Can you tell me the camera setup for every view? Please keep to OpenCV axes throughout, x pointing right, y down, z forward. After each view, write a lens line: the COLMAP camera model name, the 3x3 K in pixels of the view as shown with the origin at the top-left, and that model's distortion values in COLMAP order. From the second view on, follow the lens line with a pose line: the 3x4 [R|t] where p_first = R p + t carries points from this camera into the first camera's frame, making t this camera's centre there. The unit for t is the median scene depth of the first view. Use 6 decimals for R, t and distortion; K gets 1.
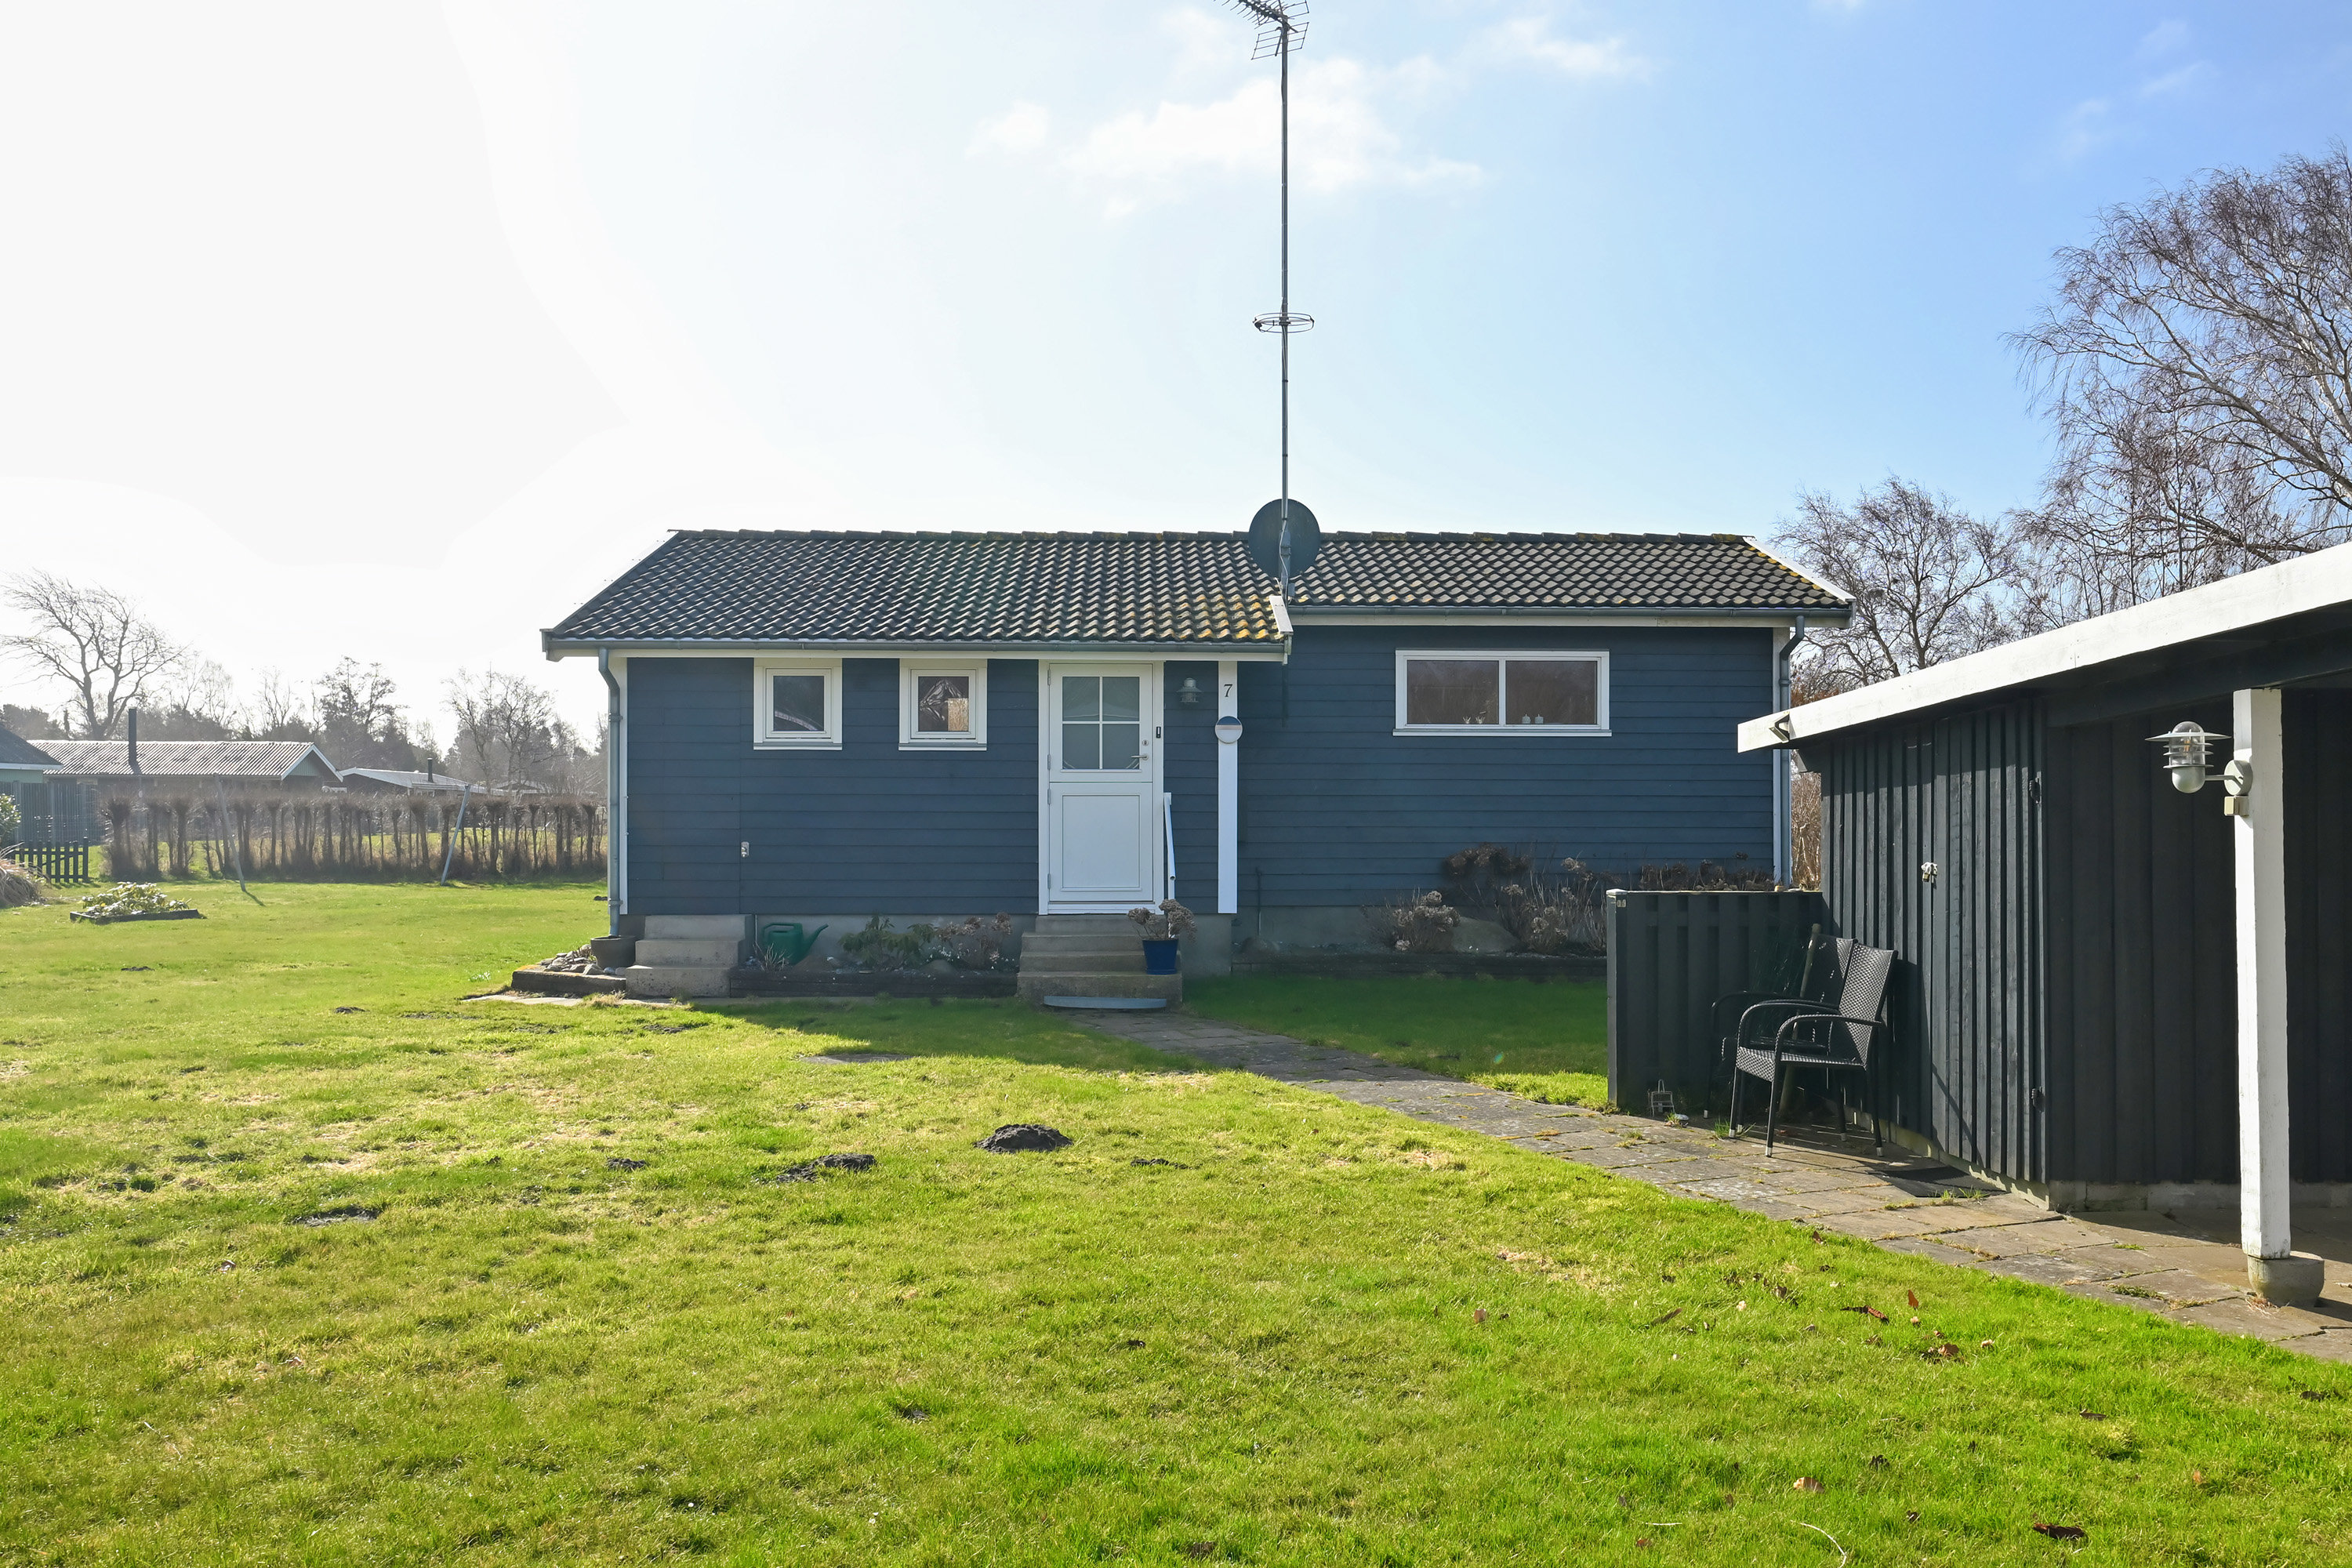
lens RADIAL K [[2078.5, 0, 1176.0], [0, 2078.5, 784.0], [0, 0, 1]] dist [-0.001437, -0.002836]
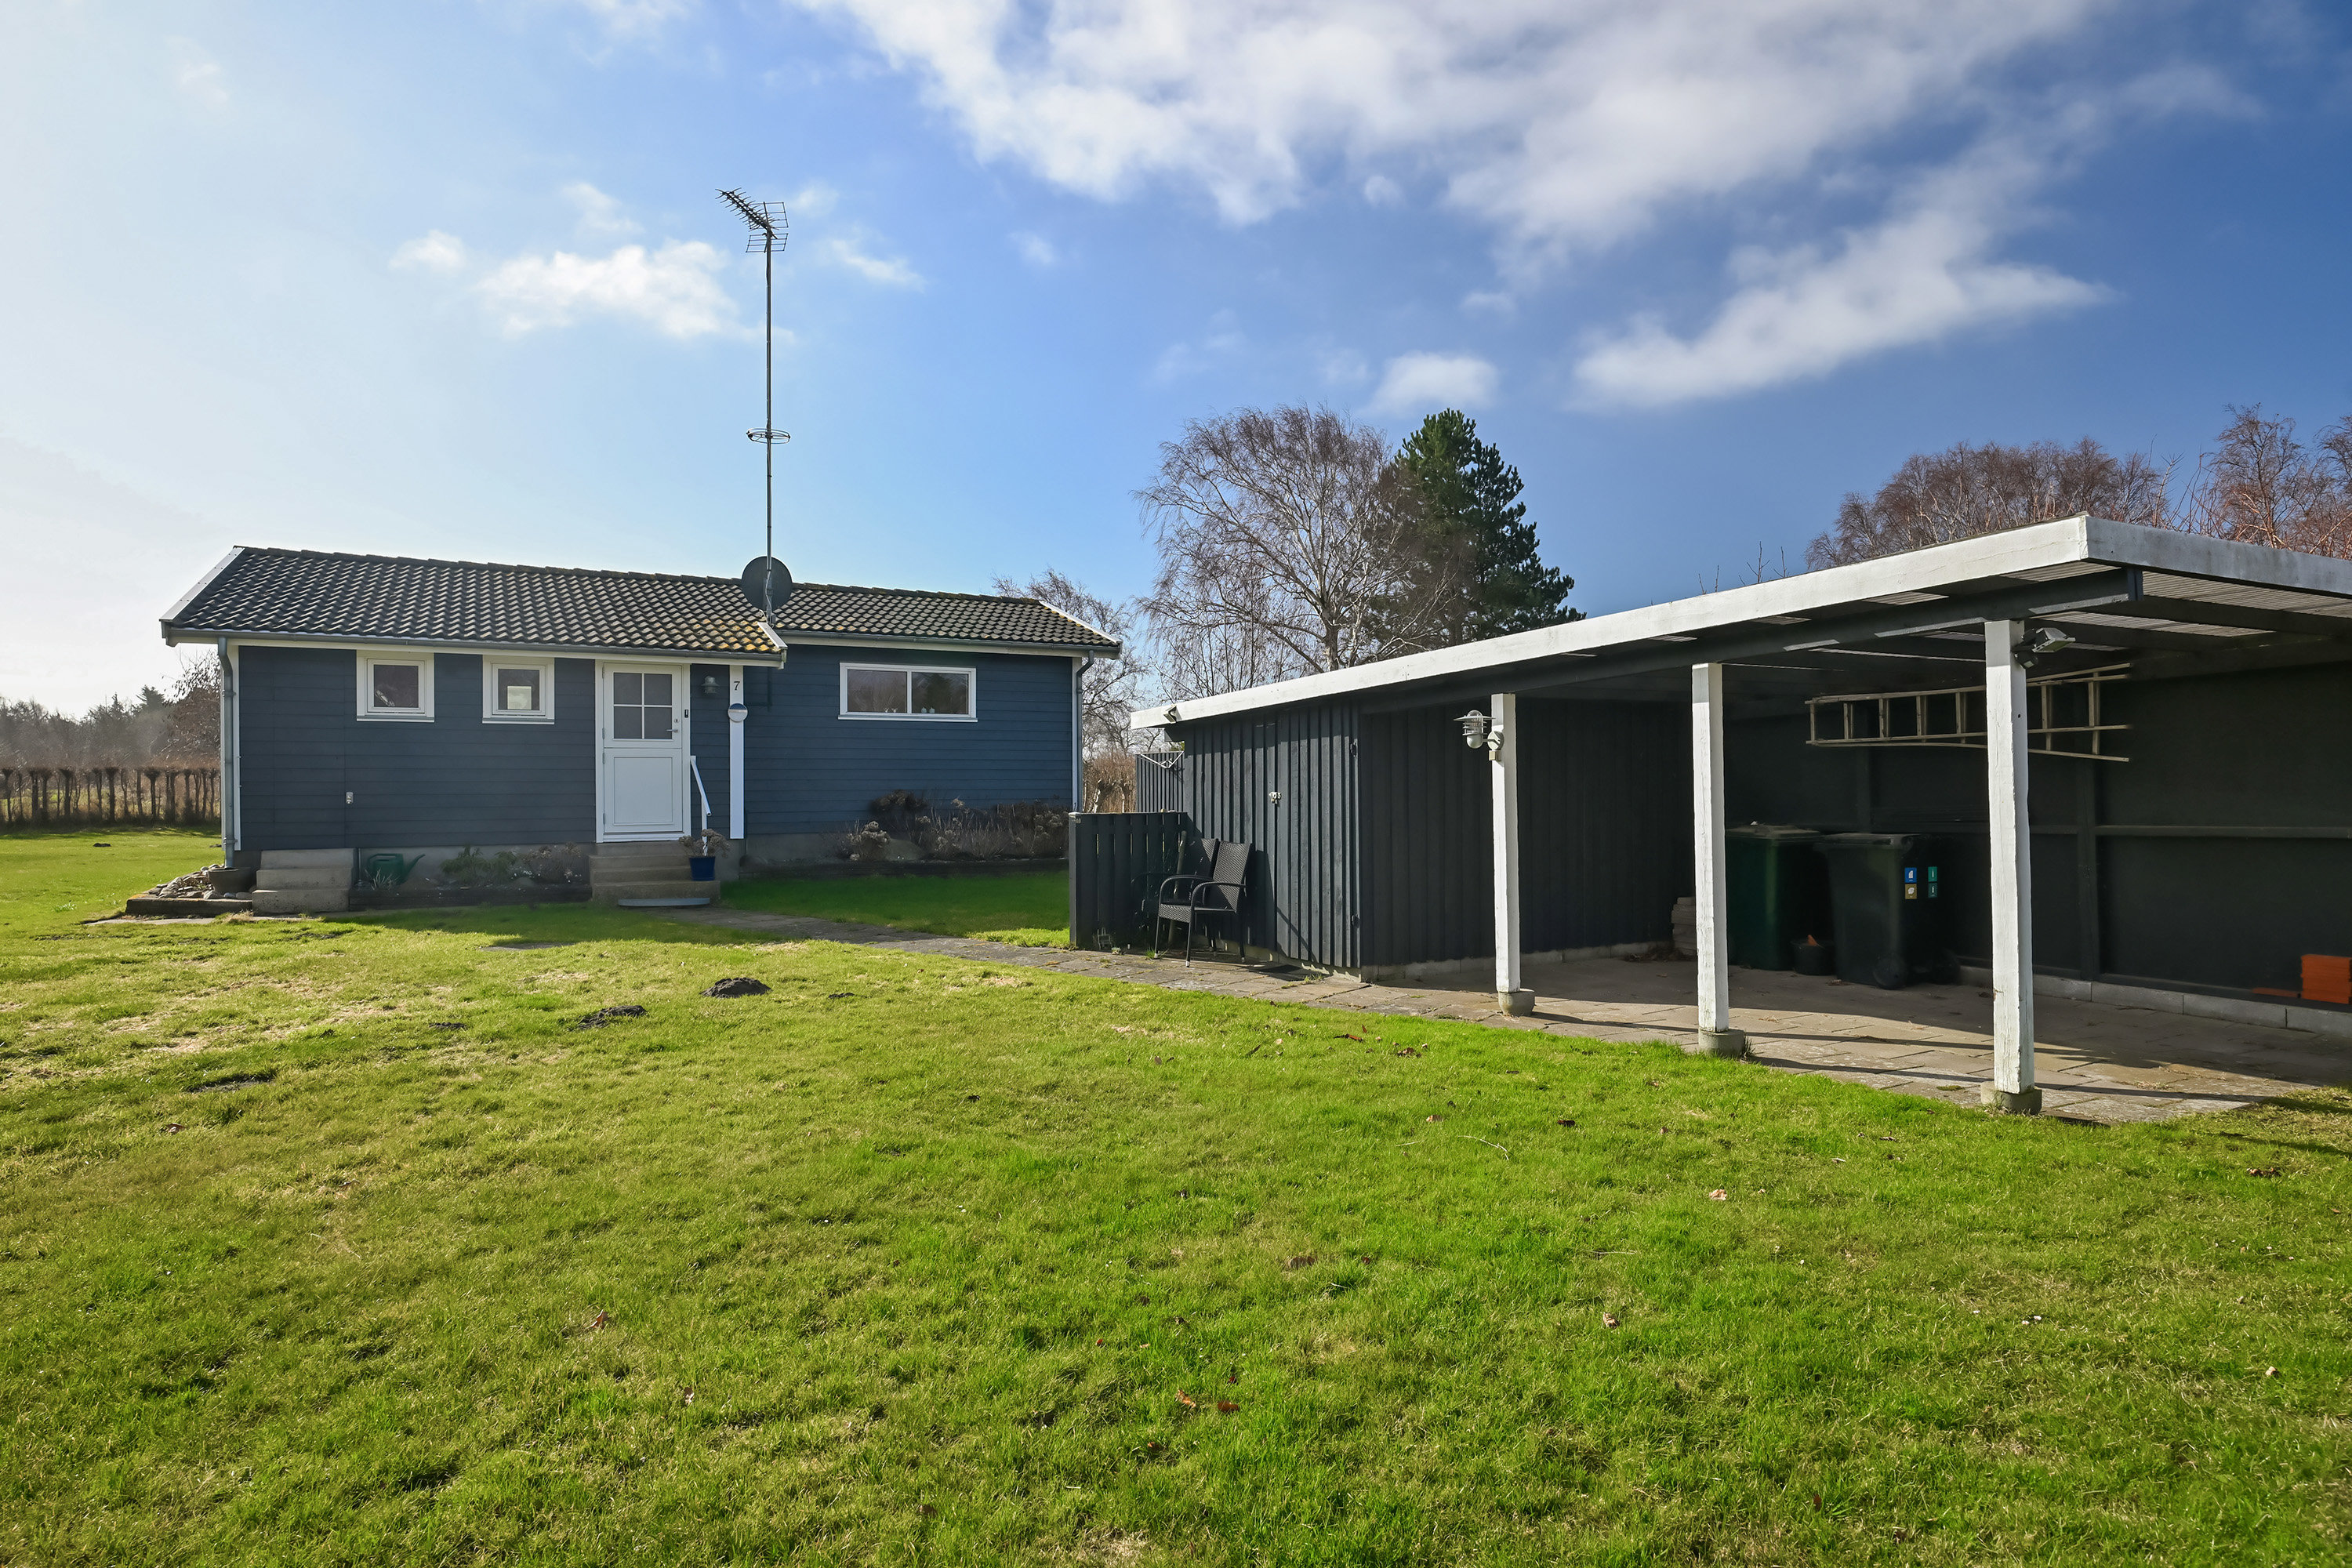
lens RADIAL K [[1352.0, 0, 1176.0], [0, 1352.0, 784.0], [0, 0, 1]] dist [-0.000530, -0.000240]
pose [[0.890338, -0.004094, 0.455282, -0.134785], [-0.003463, 0.999870, 0.015763, 0.007936], [-0.455288, -0.015611, 0.890208, 0.016424]]
